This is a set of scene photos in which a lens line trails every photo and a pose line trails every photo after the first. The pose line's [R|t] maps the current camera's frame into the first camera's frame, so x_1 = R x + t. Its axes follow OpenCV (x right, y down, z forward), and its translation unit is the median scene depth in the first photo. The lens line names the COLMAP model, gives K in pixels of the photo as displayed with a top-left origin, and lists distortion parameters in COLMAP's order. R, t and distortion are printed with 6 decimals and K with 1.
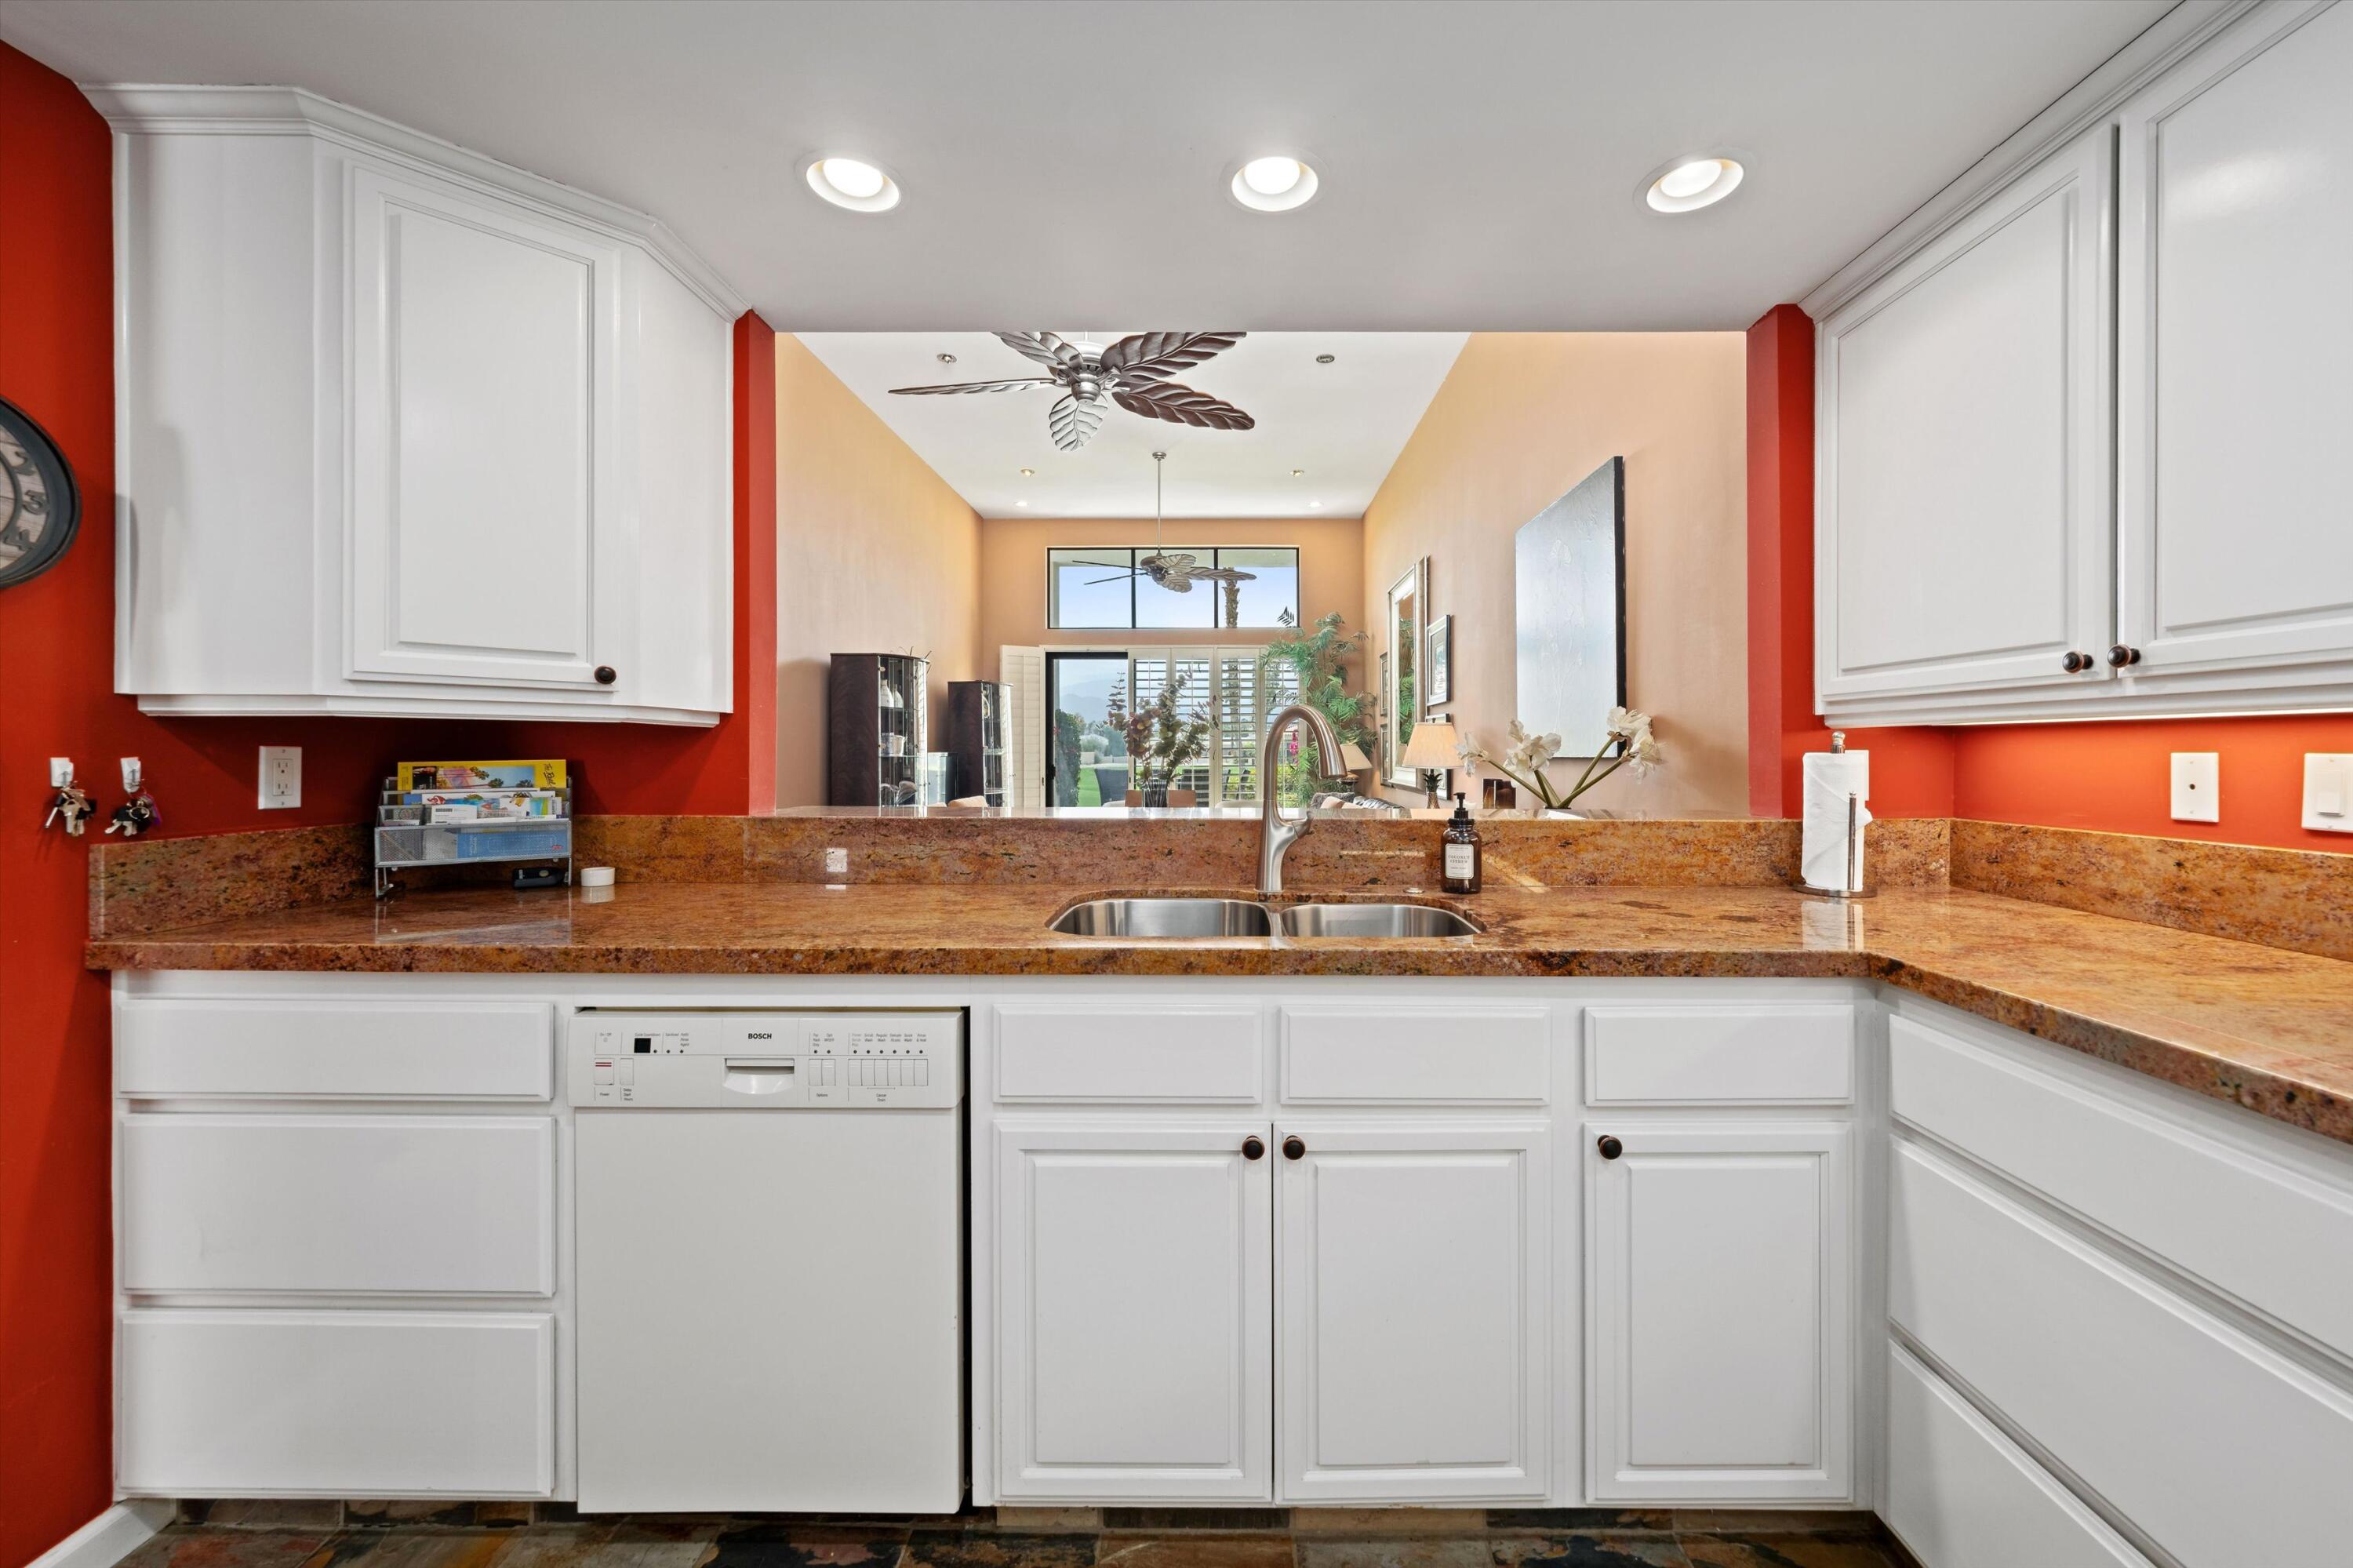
lens RADIAL K [[889.3, 0, 1203.7], [0, 889.3, 754.5], [0, 0, 1]] dist [-0.003560, 0.000416]
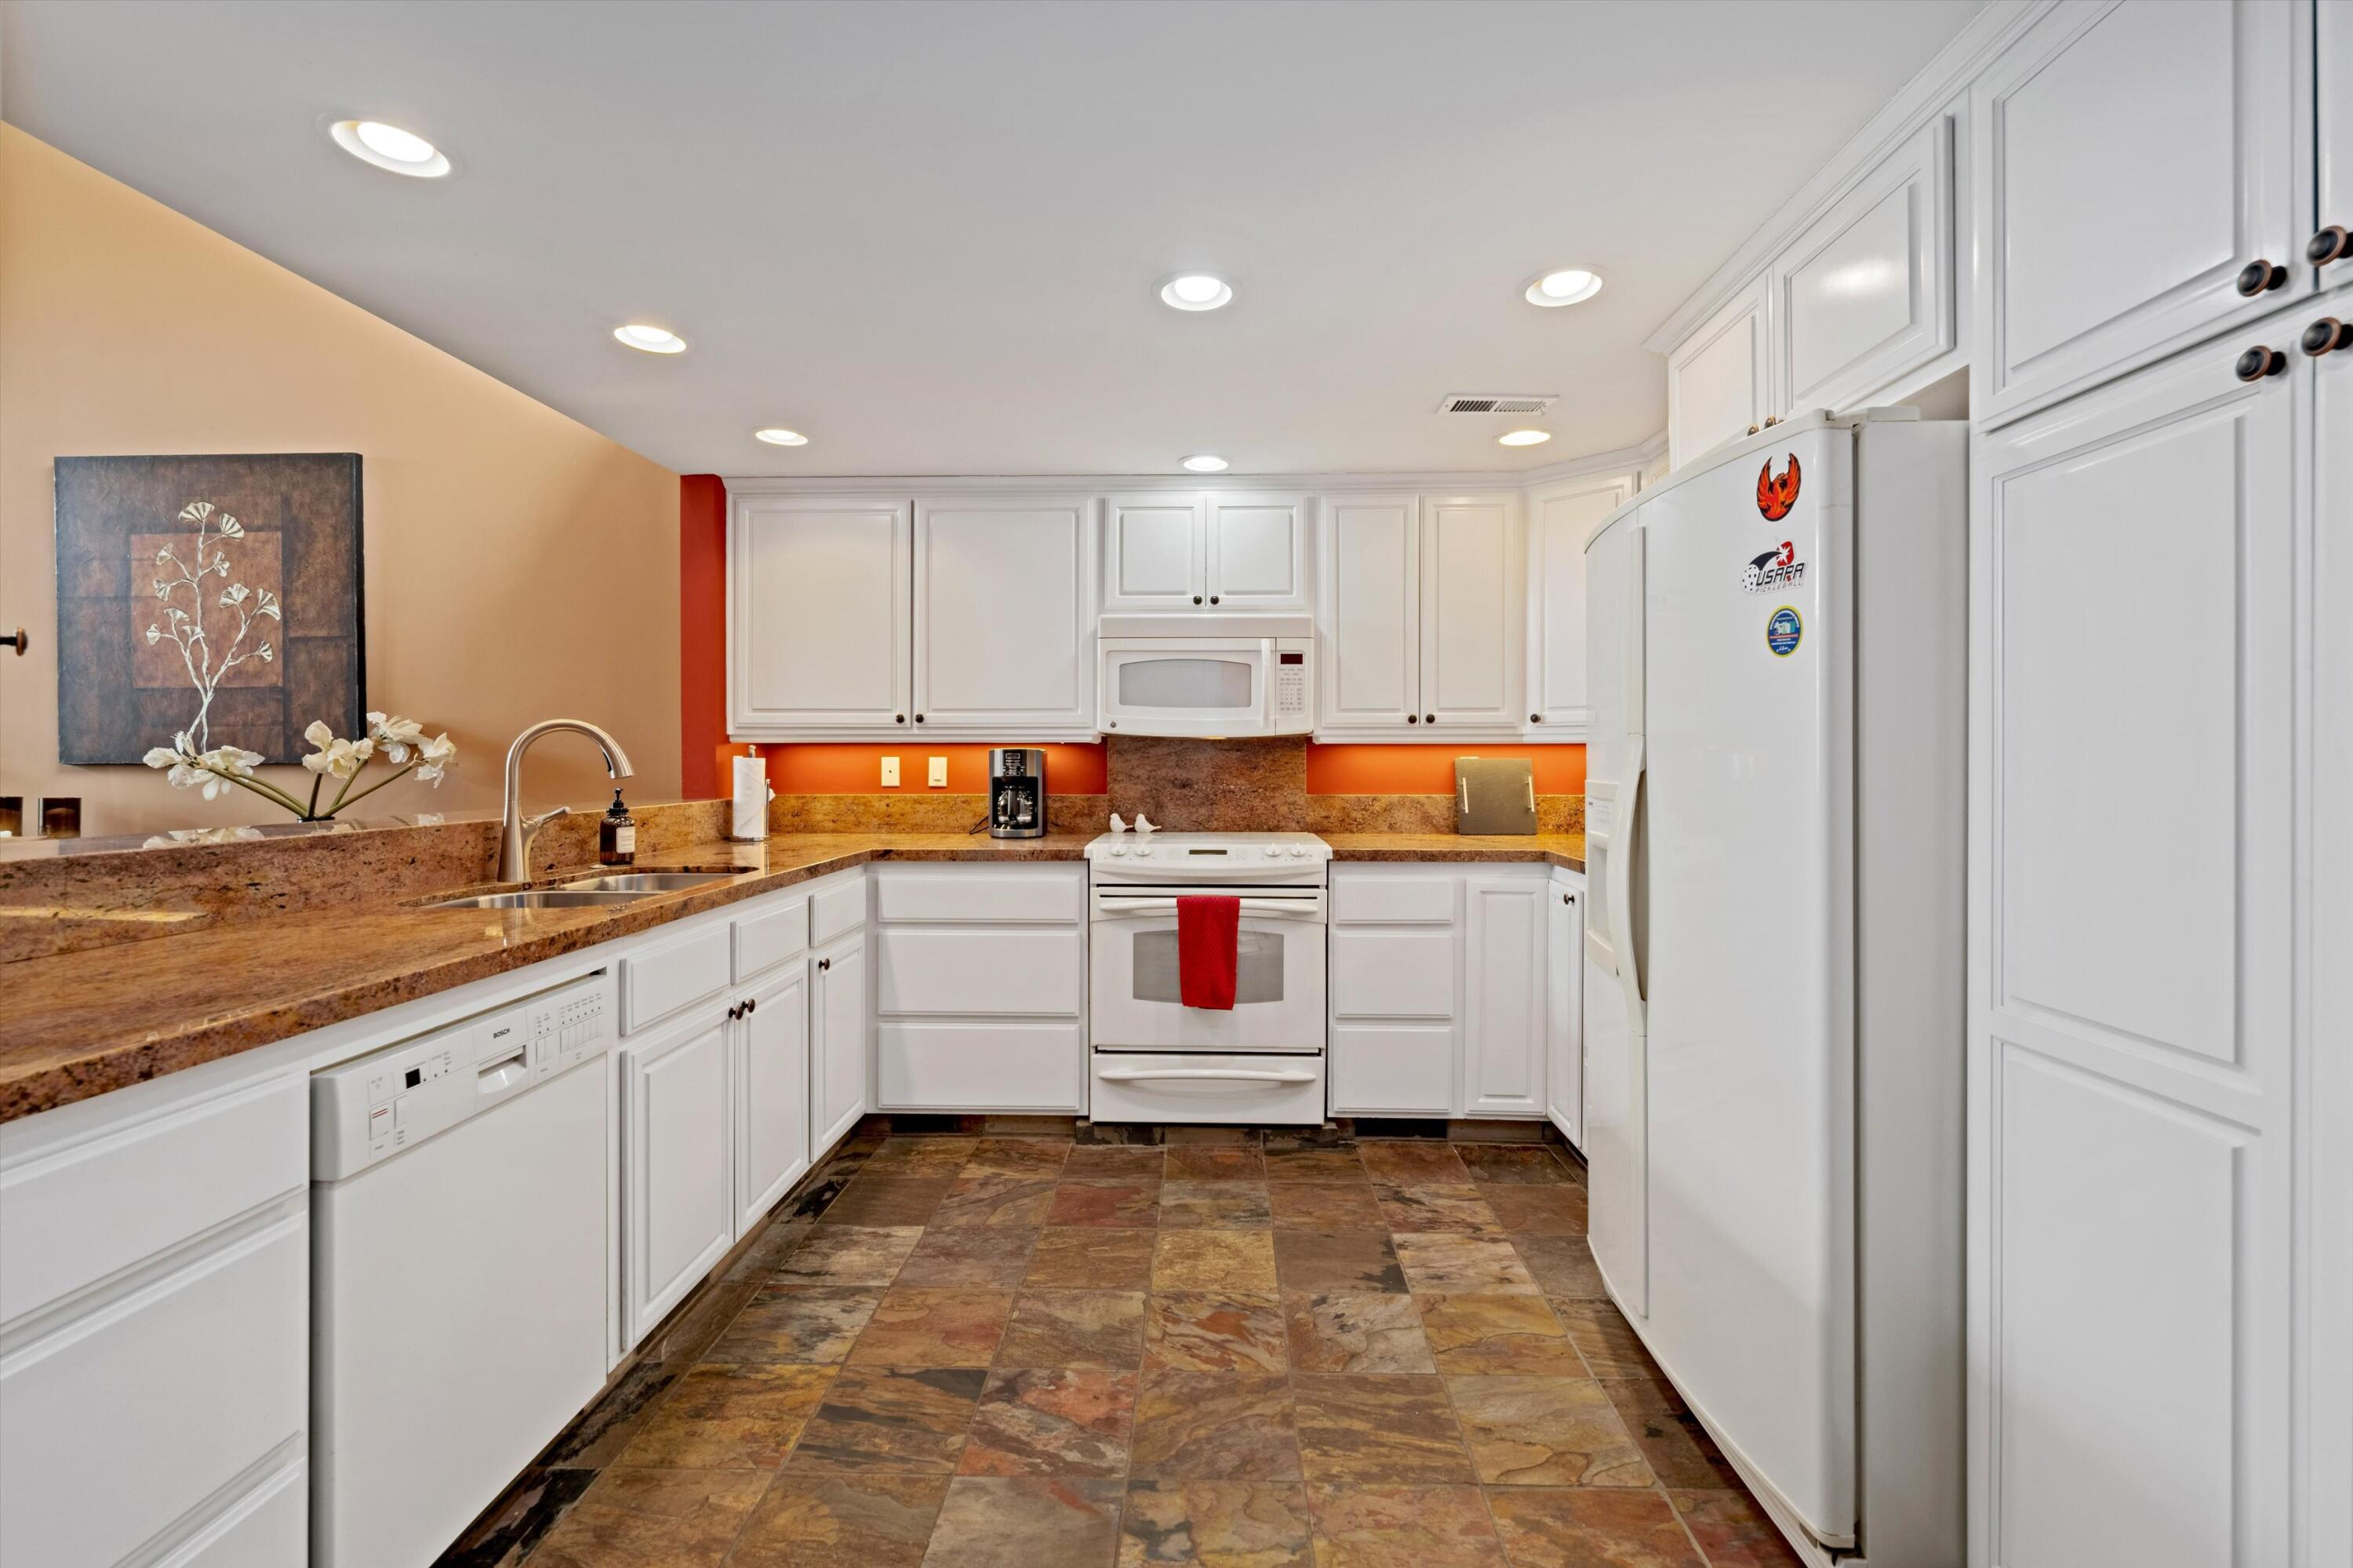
lens RADIAL K [[1062.9, 0, 1220.1], [0, 1062.9, 759.9], [0, 0, 1]] dist [-0.011435, -0.000331]
pose [[-0.013414, -0.005608, 0.999894, -1.725377], [0.004747, 0.999973, 0.005673, -0.005867], [-0.999899, 0.004822, -0.013387, 0.171393]]
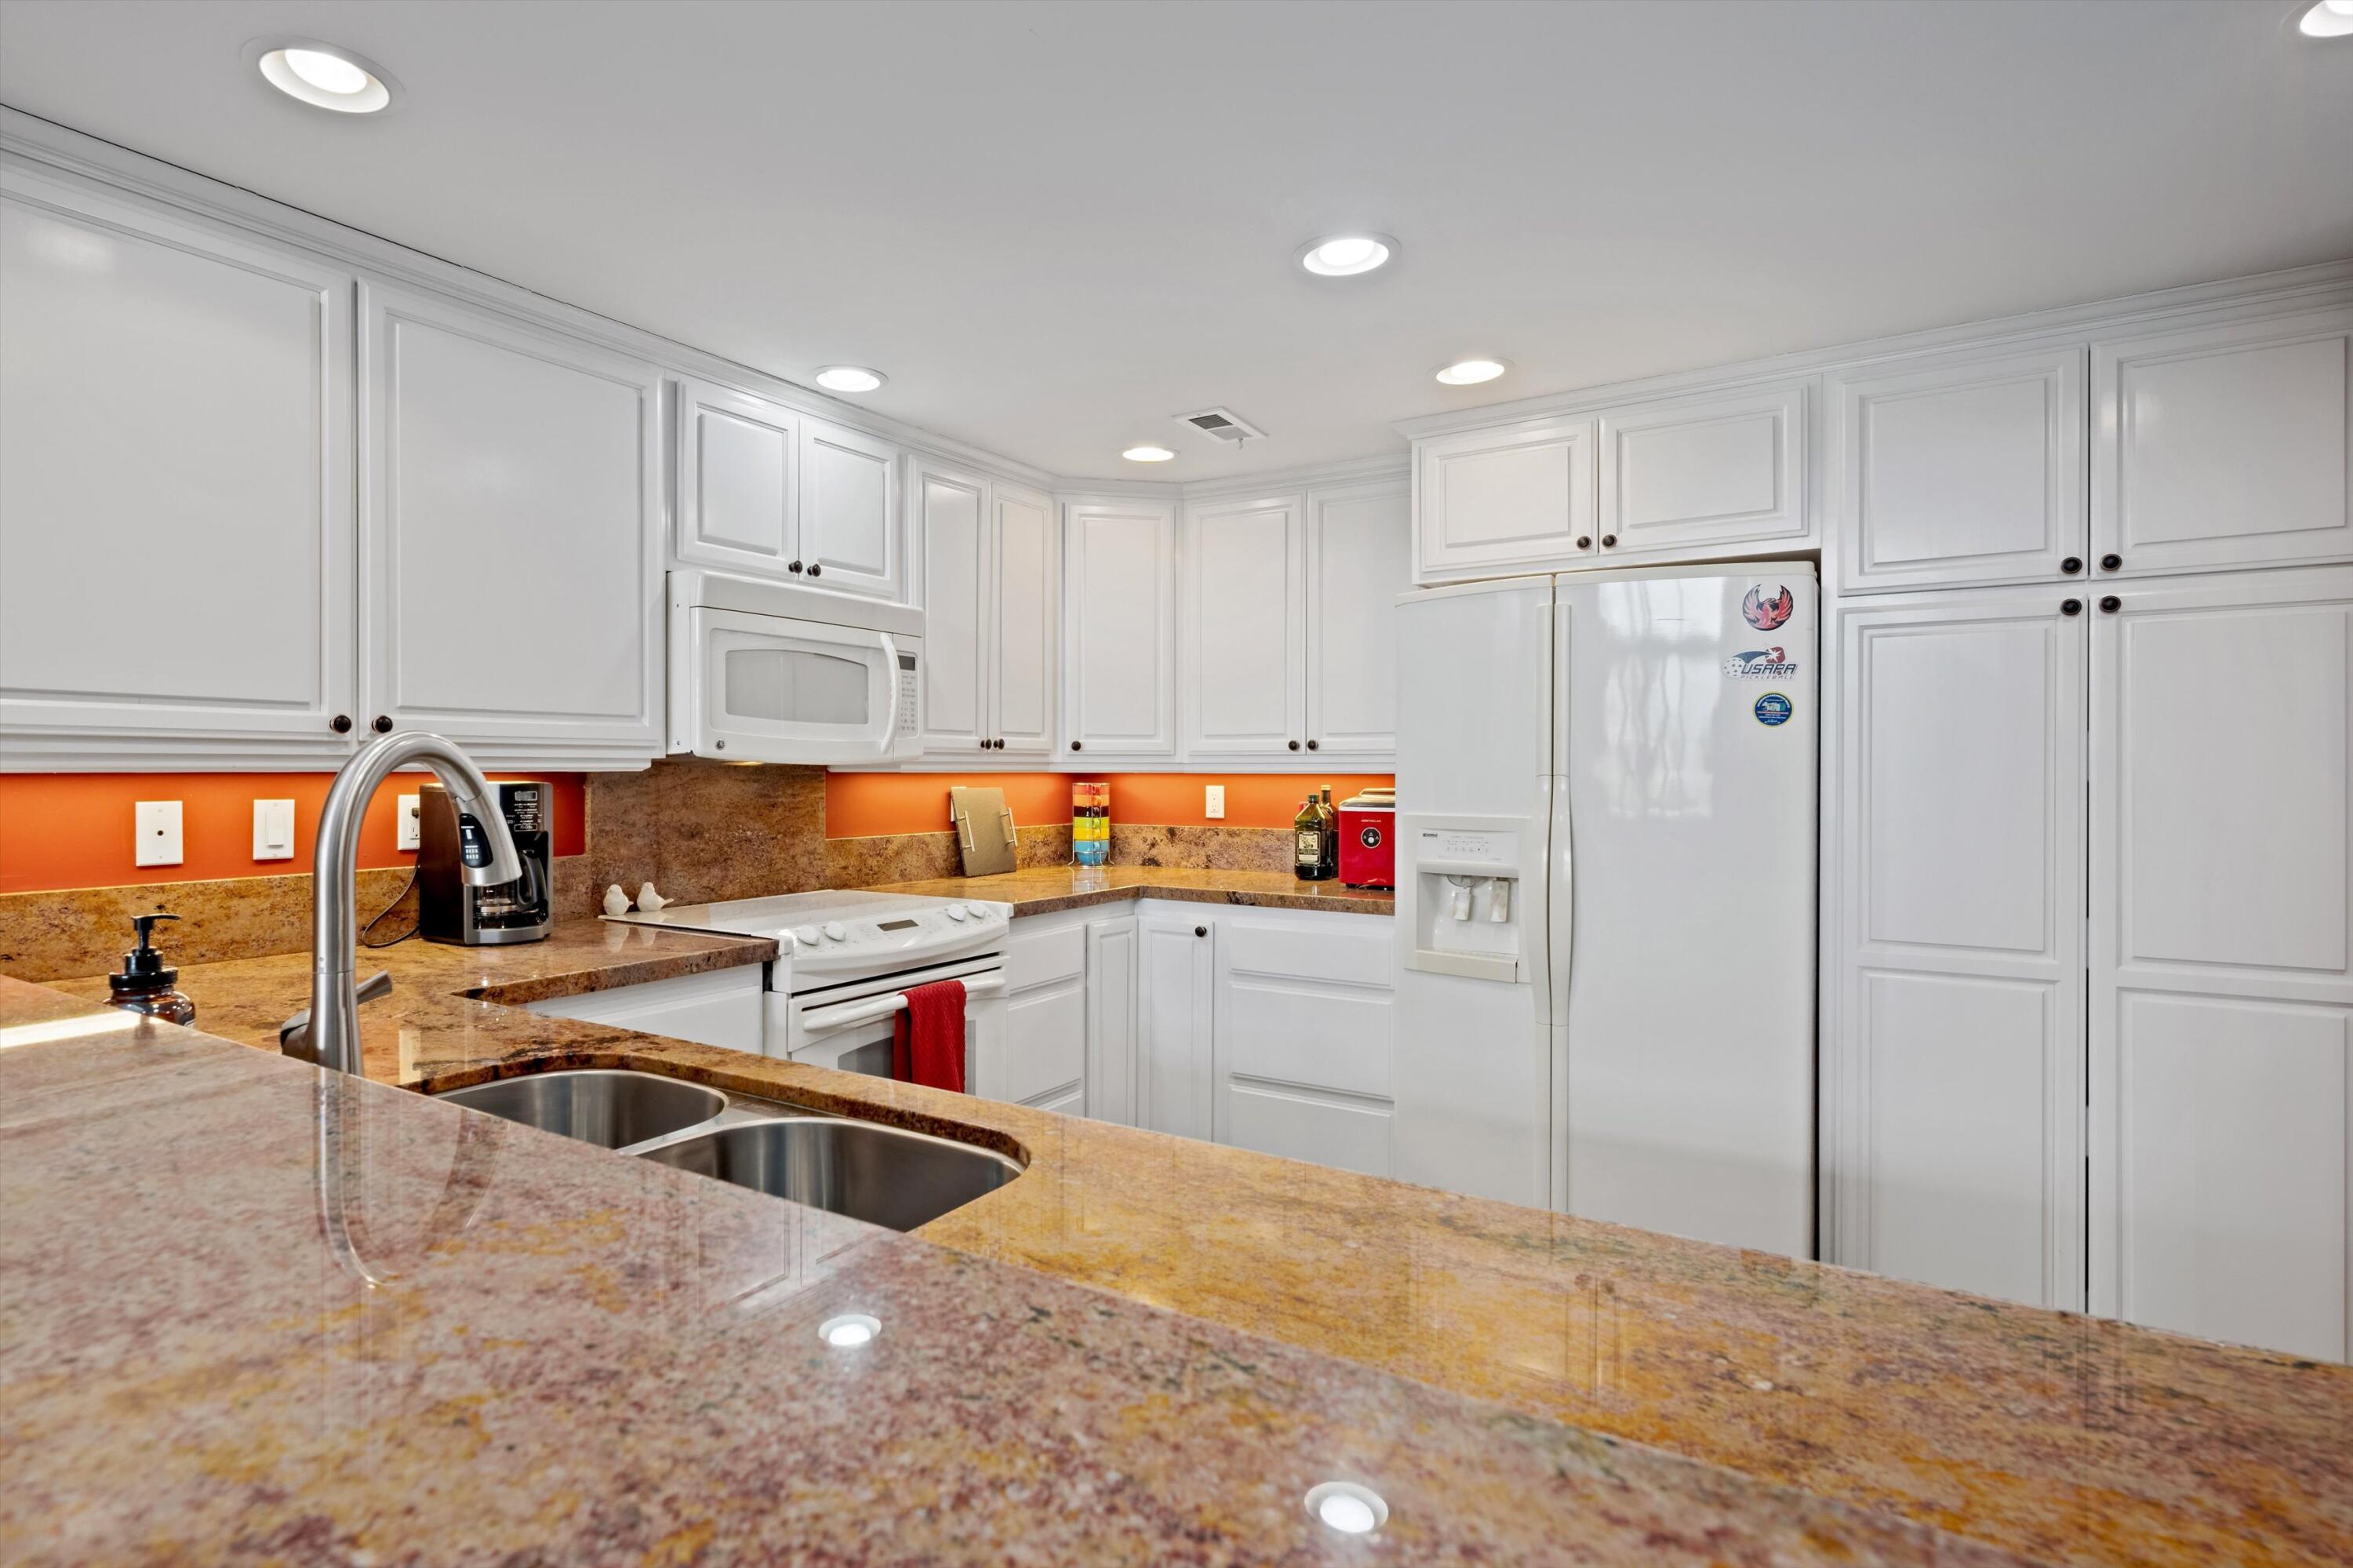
lens RADIAL K [[1235.1, 0, 1163.5], [0, 1235.1, 782.1], [0, 0, 1]] dist [0.016588, 0.000150]
pose [[-0.867342, -0.010046, 0.497612, -0.693501], [-0.002131, 0.999862, 0.016473, -0.053309], [-0.497709, 0.013227, -0.867243, 1.734408]]
